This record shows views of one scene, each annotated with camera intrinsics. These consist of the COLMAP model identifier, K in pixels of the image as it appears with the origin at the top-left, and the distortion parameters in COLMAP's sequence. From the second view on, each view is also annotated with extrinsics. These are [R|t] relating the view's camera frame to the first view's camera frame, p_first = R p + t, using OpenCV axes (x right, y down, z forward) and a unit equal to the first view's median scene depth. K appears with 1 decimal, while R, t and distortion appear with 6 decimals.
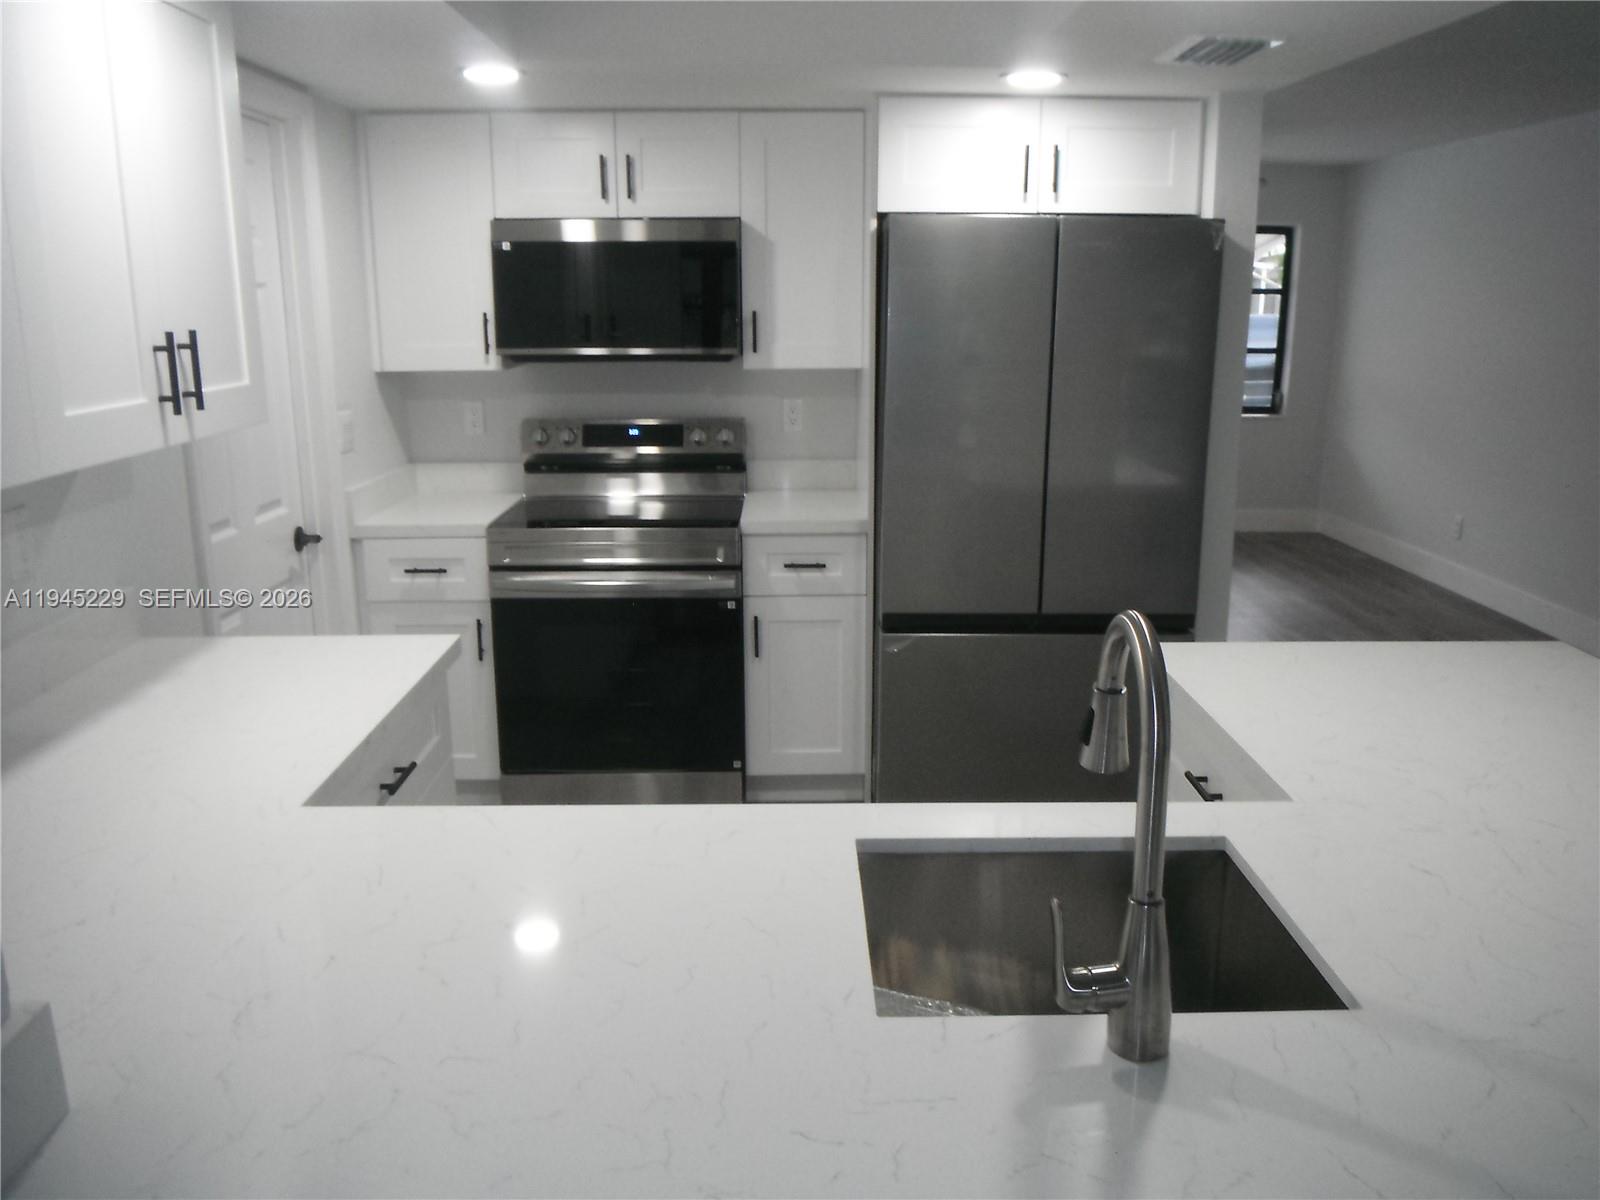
lens RADIAL K [[1219.5, 0, 762.4], [0, 1219.5, 671.5], [0, 0, 1]] dist [-0.062633, -0.004367]
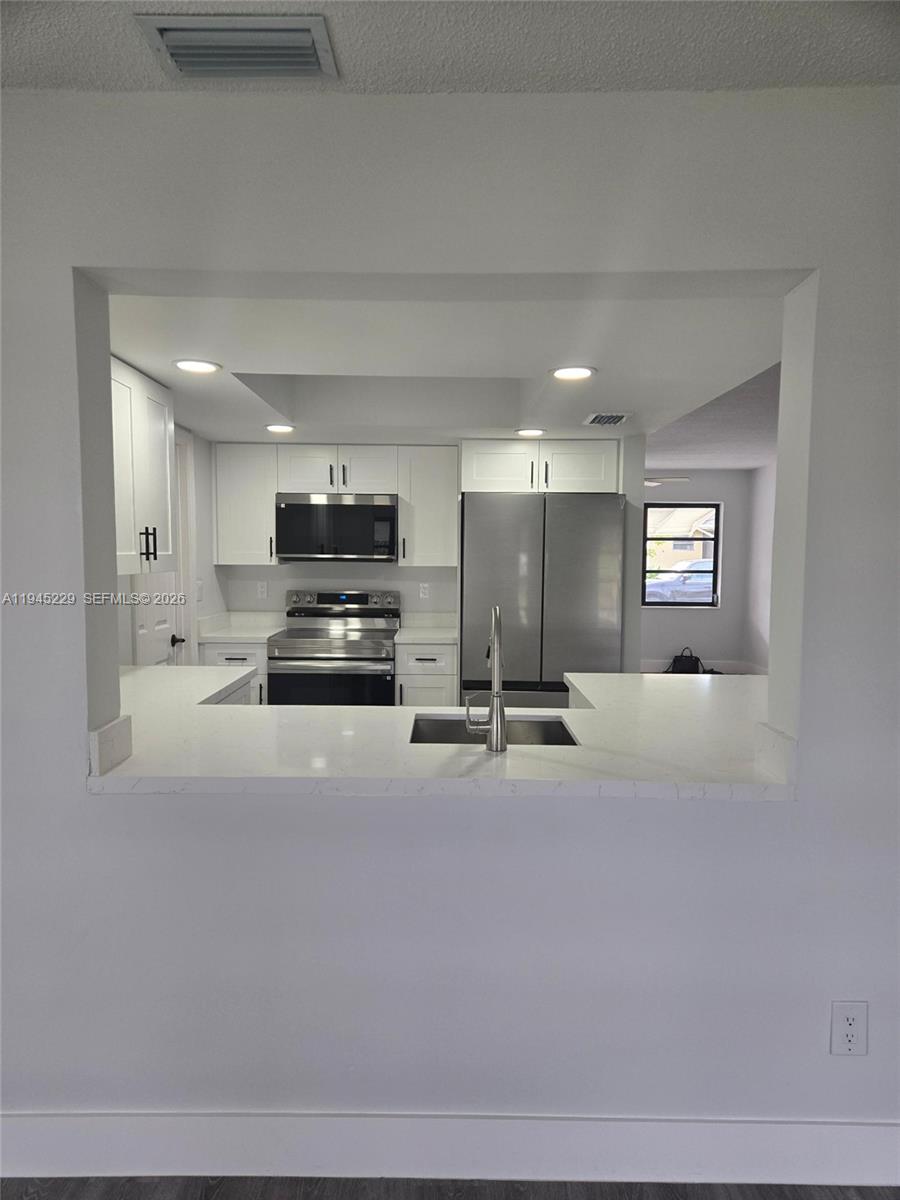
lens RADIAL K [[778.2, 0, 450.0], [0, 778.2, 600.0], [0, 0, 1]] dist [0.000372, -0.001023]
pose [[0.999746, 0.006327, 0.021619, 0.045219], [-0.001090, 0.972209, -0.234111, 0.115555], [-0.022499, 0.234028, 0.971969, -0.262745]]
